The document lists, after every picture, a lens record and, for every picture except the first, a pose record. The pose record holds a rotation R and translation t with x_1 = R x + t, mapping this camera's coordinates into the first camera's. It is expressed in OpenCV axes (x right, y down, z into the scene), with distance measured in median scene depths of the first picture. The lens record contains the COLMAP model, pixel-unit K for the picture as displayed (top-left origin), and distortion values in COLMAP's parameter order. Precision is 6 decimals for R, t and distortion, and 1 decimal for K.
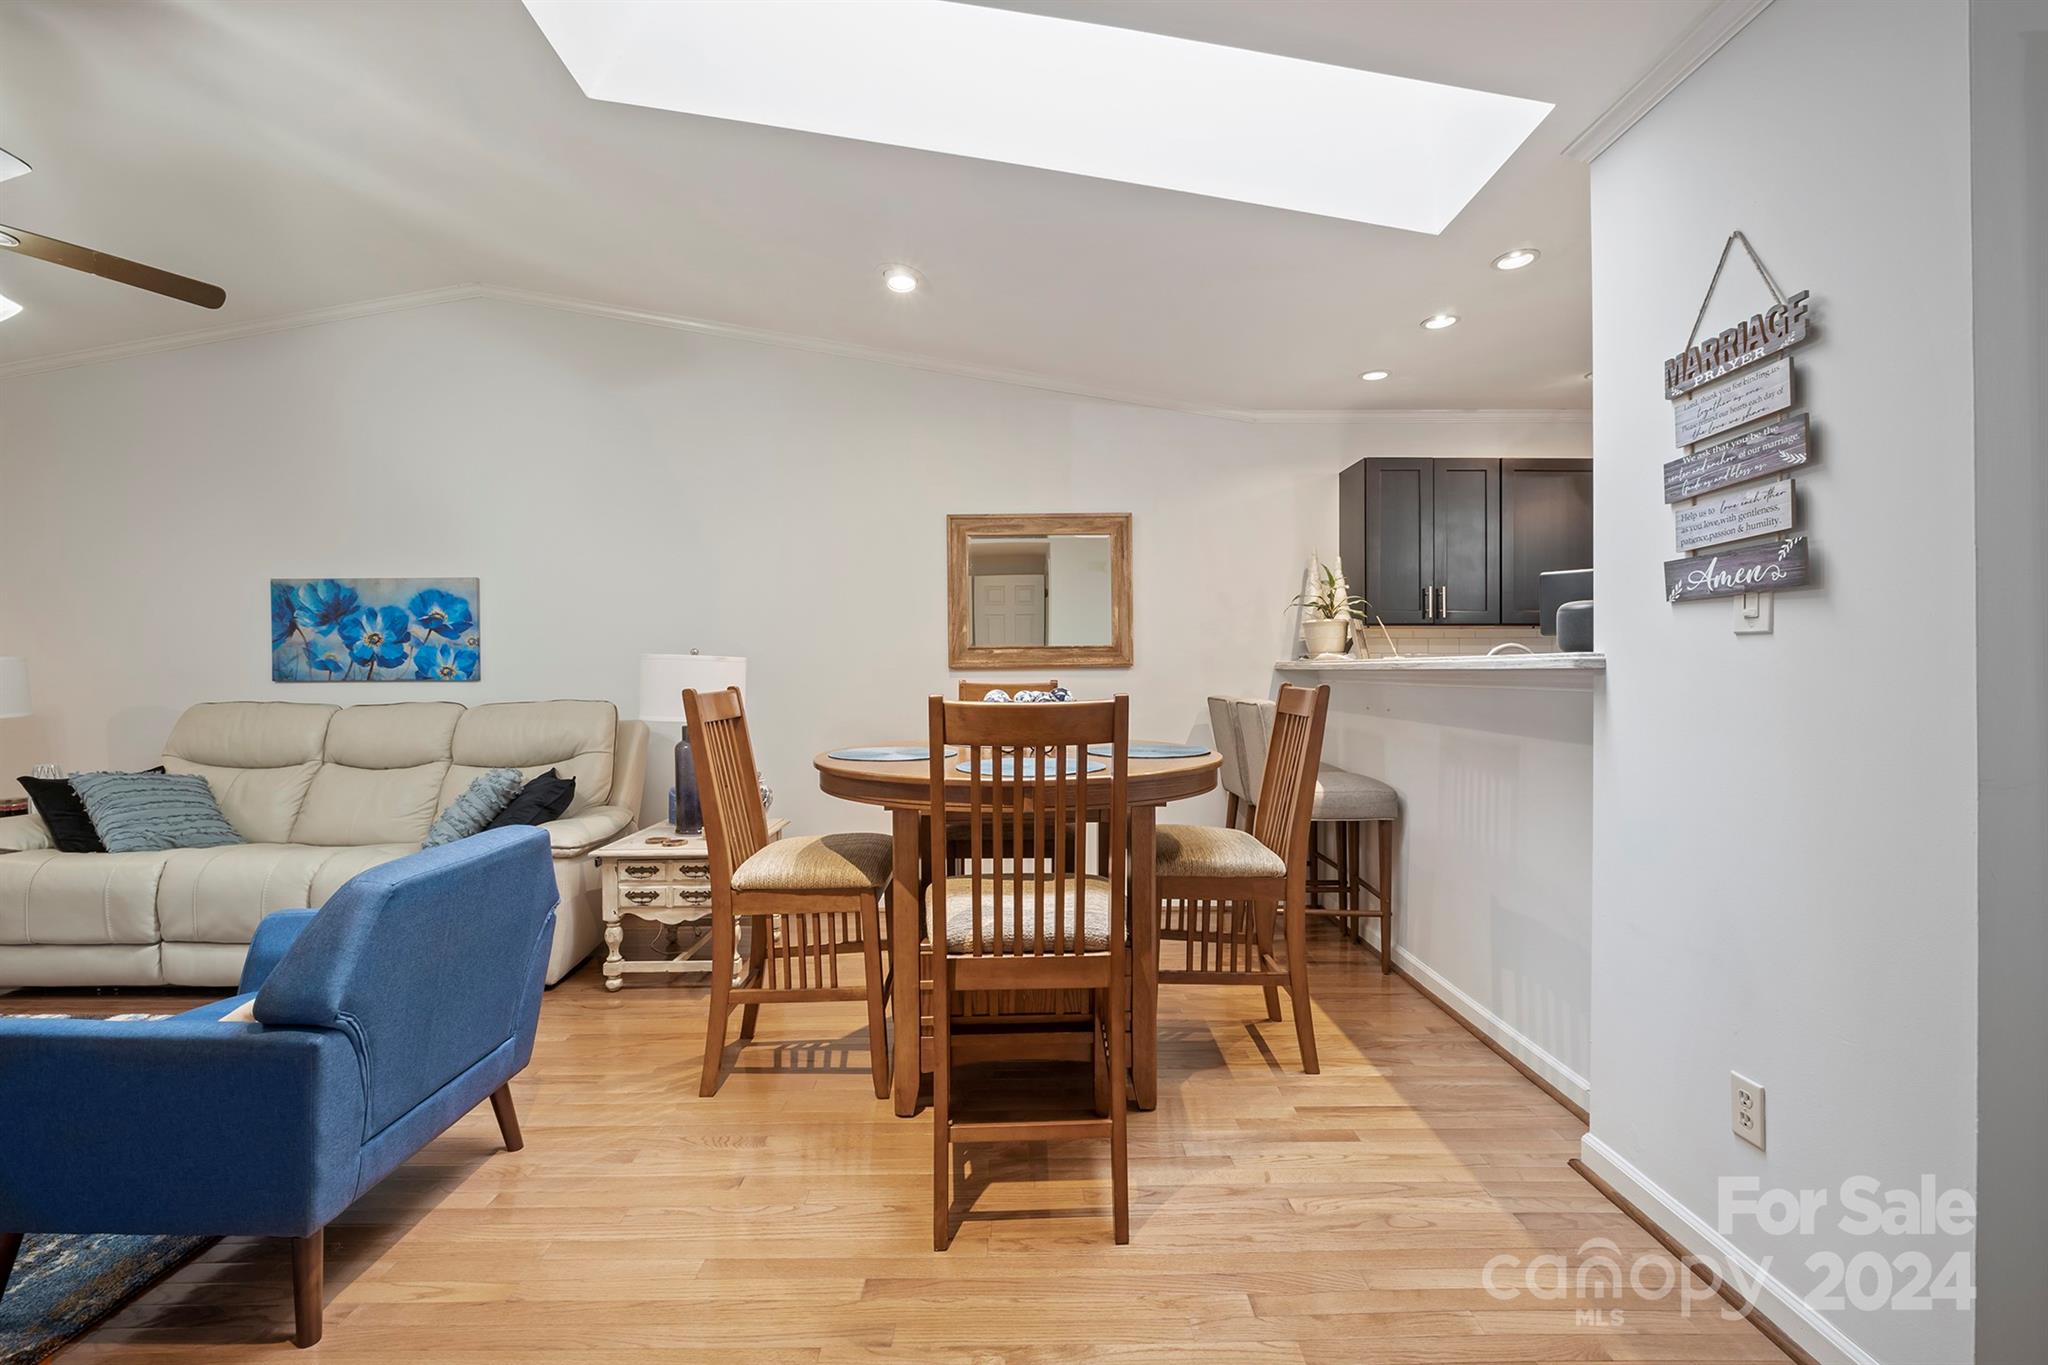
lens RADIAL K [[857.8, 0, 1023.3], [0, 857.8, 673.3], [0, 0, 1]] dist [-0.007498, -0.000116]
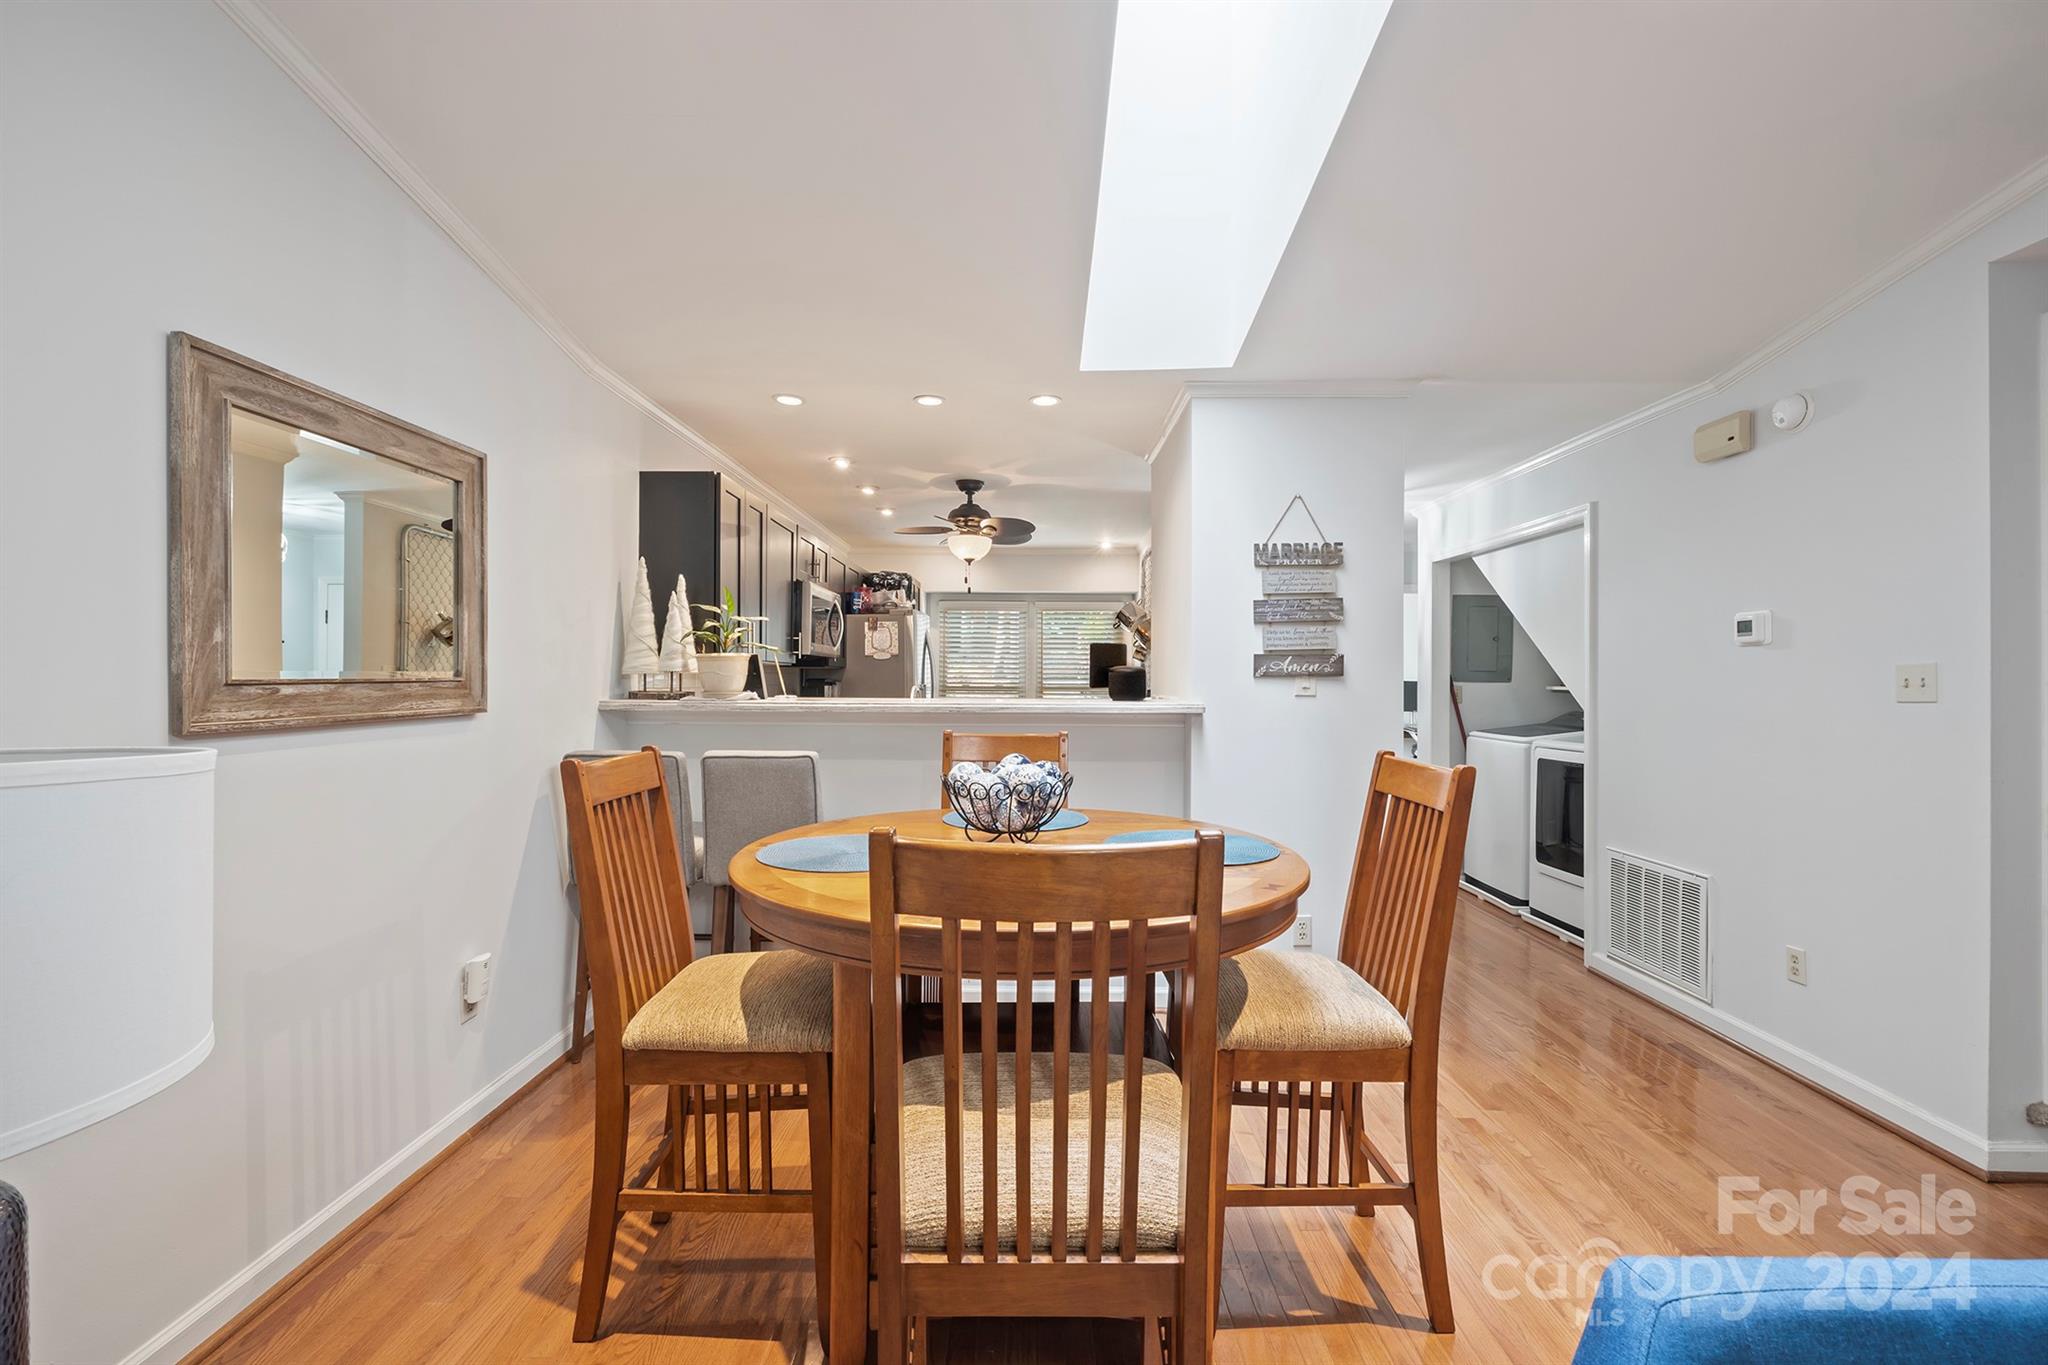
lens RADIAL K [[857.8, 0, 1023.3], [0, 857.8, 673.3], [0, 0, 1]] dist [-0.007498, -0.000116]
pose [[0.020004, 0.010321, 0.999747, -0.463950], [-0.001109, 0.999946, -0.010301, -0.030440], [-0.999799, -0.000903, 0.020014, 0.627750]]
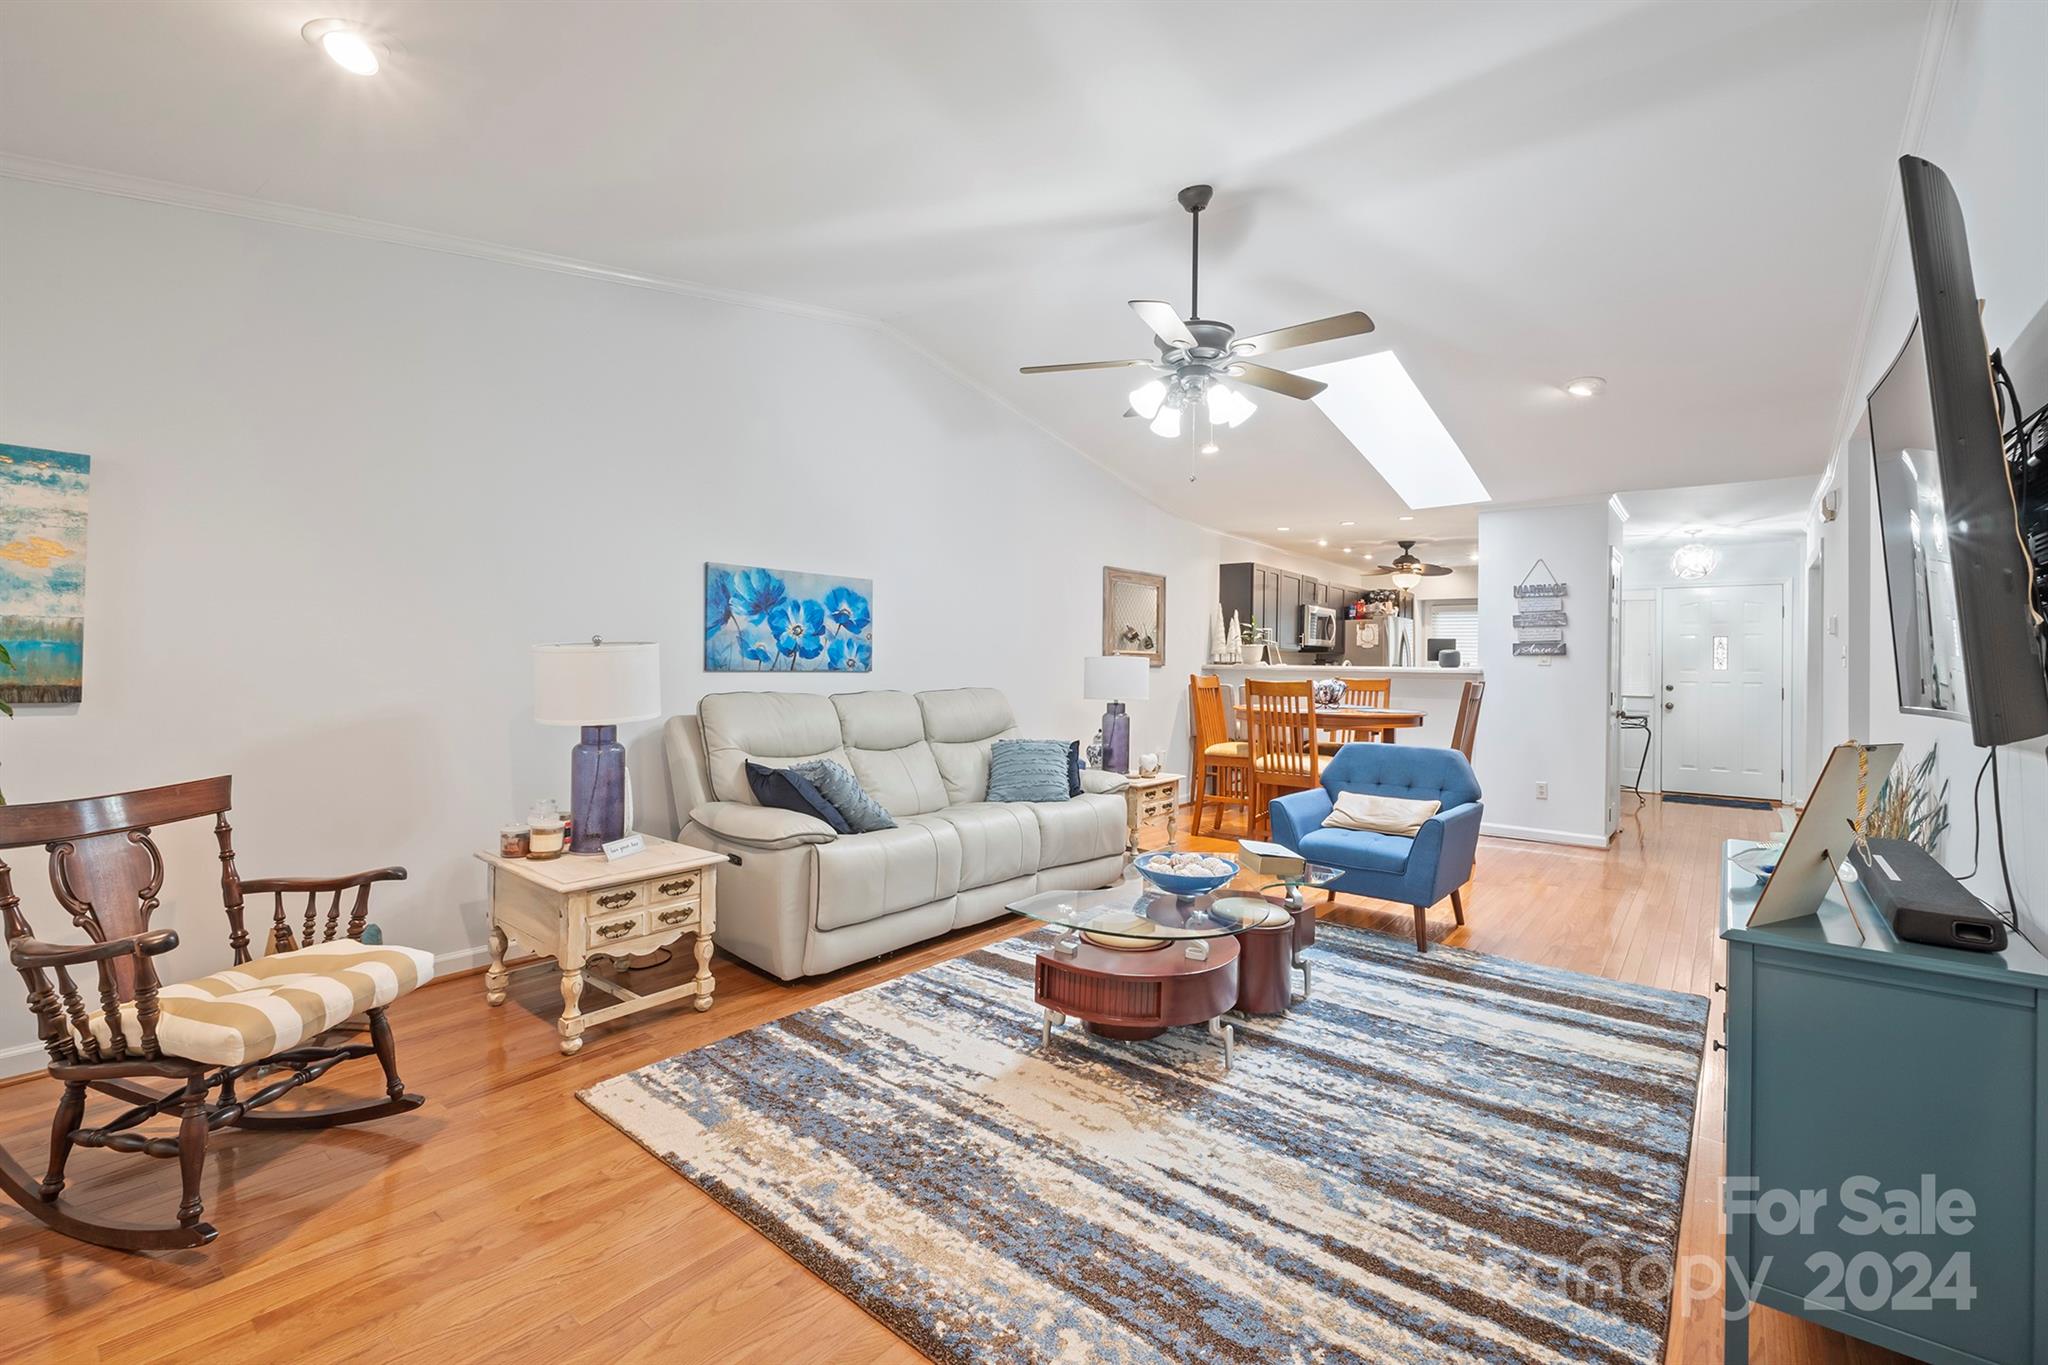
lens RADIAL K [[884.3, 0, 1019.9], [0, 884.3, 658.1], [0, 0, 1]] dist [-0.004130, -0.000211]
pose [[0.634763, 0.019633, 0.772458, -1.429626], [-0.014905, 0.999802, -0.013163, 0.003183], [-0.772563, -0.003158, 0.634930, 0.114846]]
